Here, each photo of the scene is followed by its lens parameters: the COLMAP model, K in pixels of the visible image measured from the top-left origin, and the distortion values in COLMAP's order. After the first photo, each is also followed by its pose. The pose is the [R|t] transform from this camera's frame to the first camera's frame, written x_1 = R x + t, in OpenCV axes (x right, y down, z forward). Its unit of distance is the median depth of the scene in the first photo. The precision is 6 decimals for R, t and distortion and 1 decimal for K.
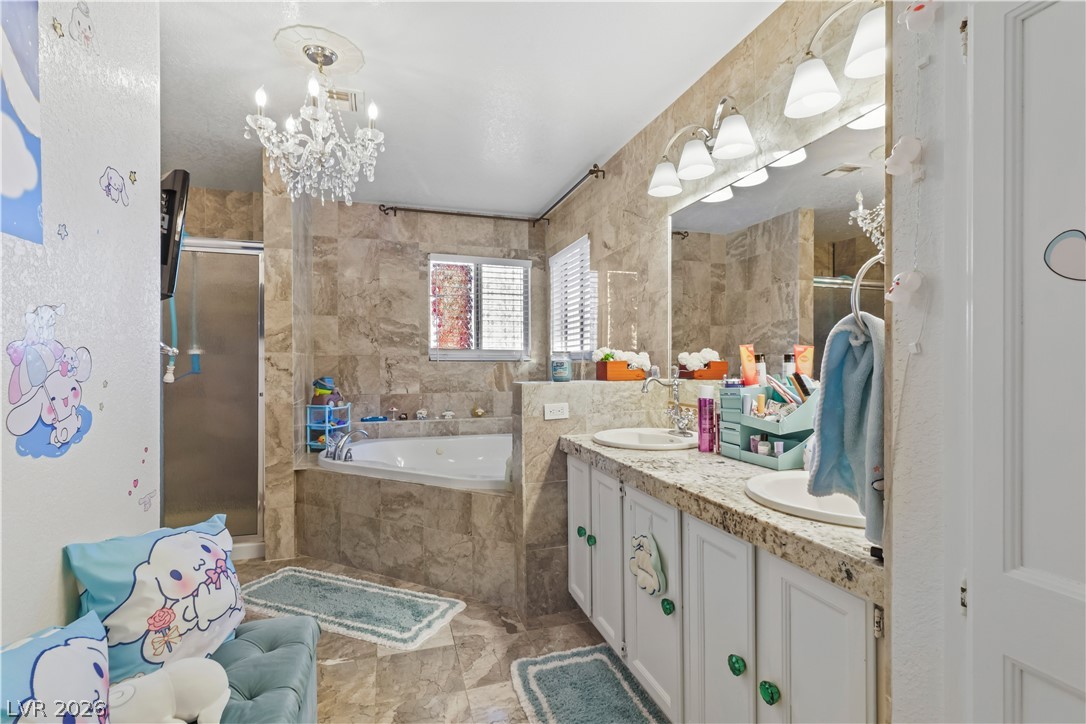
lens RADIAL K [[525.2, 0, 544.0], [0, 525.2, 370.6], [0, 0, 1]] dist [0.003612, 0.001278]
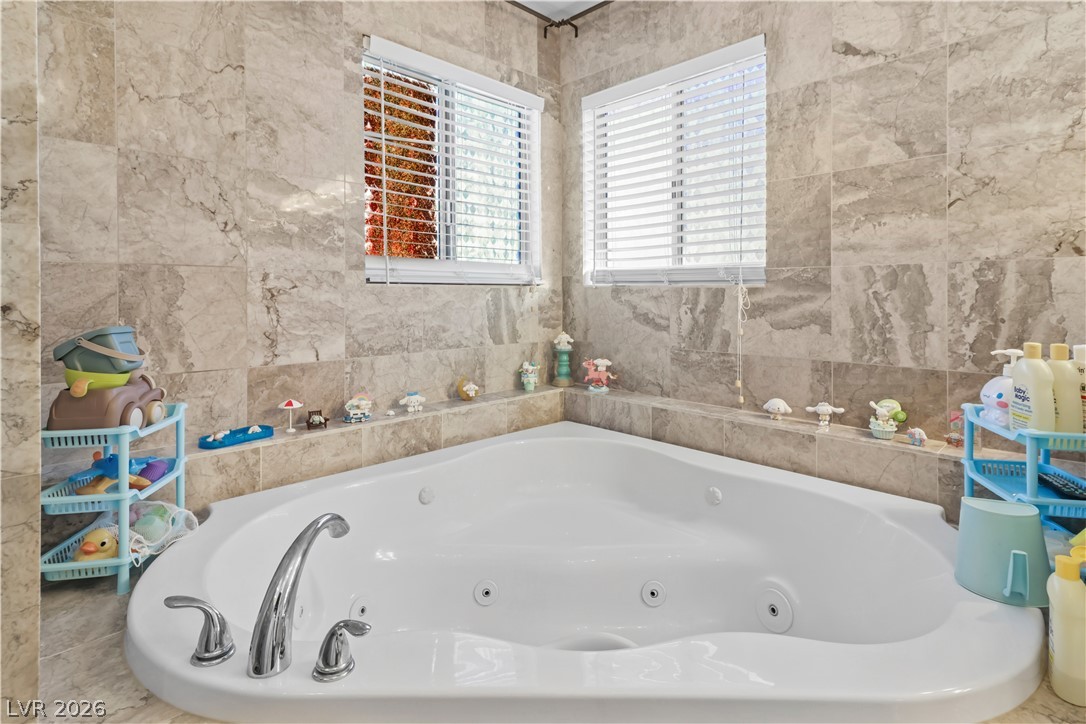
lens RADIAL K [[525.2, 0, 519.1], [0, 525.2, 300.3], [0, 0, 1]] dist [0.003612, 0.001278]
pose [[0.888218, -0.006382, 0.459378, -0.313333], [0.009612, 0.999943, -0.004693, -0.000641], [-0.459321, 0.008584, 0.888229, 0.569715]]
